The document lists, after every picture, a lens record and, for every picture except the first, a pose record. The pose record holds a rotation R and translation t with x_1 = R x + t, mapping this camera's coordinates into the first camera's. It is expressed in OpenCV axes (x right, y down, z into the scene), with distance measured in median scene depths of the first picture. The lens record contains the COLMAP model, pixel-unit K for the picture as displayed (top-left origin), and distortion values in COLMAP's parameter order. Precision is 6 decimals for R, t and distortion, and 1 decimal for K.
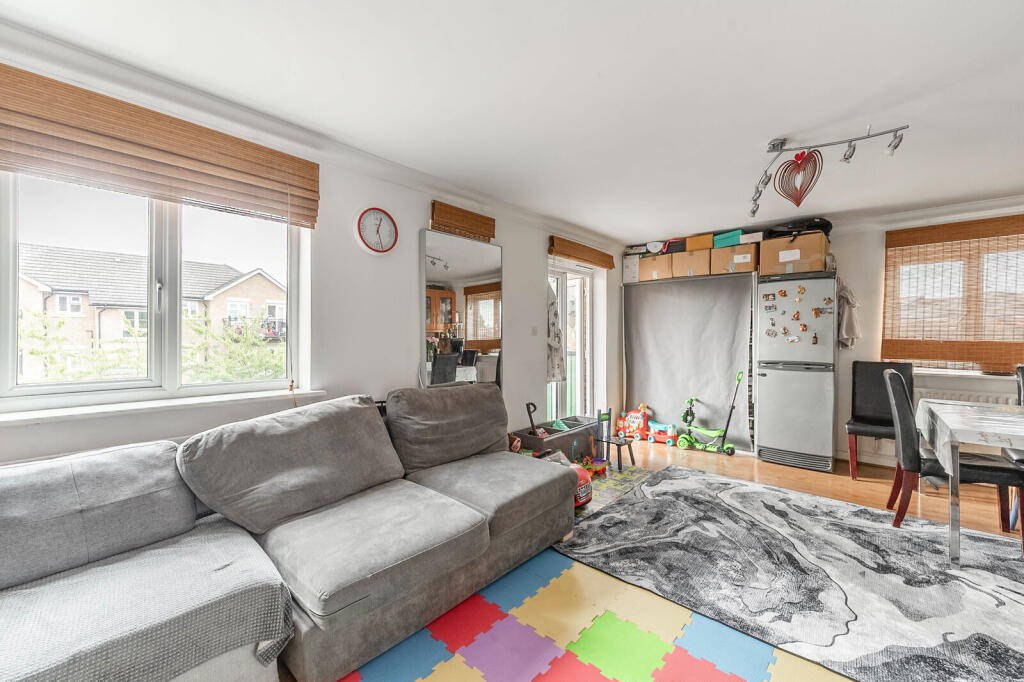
lens RADIAL K [[397.9, 0, 512.0], [0, 397.9, 341.0], [0, 0, 1]] dist [-0.000378, 0.000210]
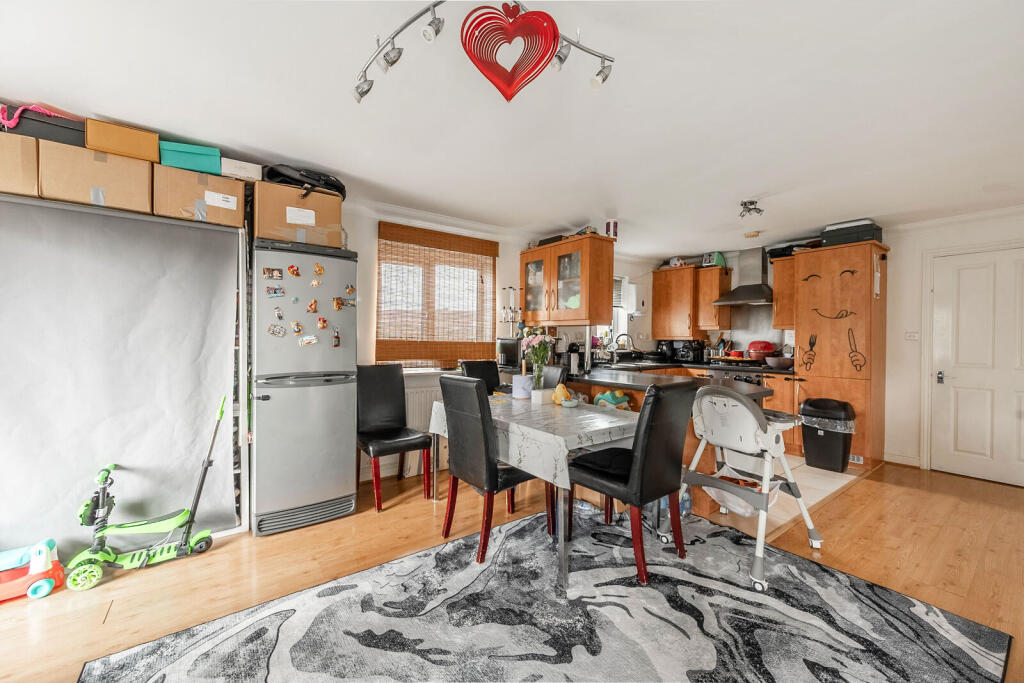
lens RADIAL K [[397.9, 0, 512.0], [0, 397.9, 341.5], [0, 0, 1]] dist [-0.000378, 0.000210]
pose [[0.196122, -0.008106, 0.980546, 0.105012], [0.006702, 0.999954, 0.006926, -0.004732], [-0.980557, 0.005214, 0.196168, 0.524497]]
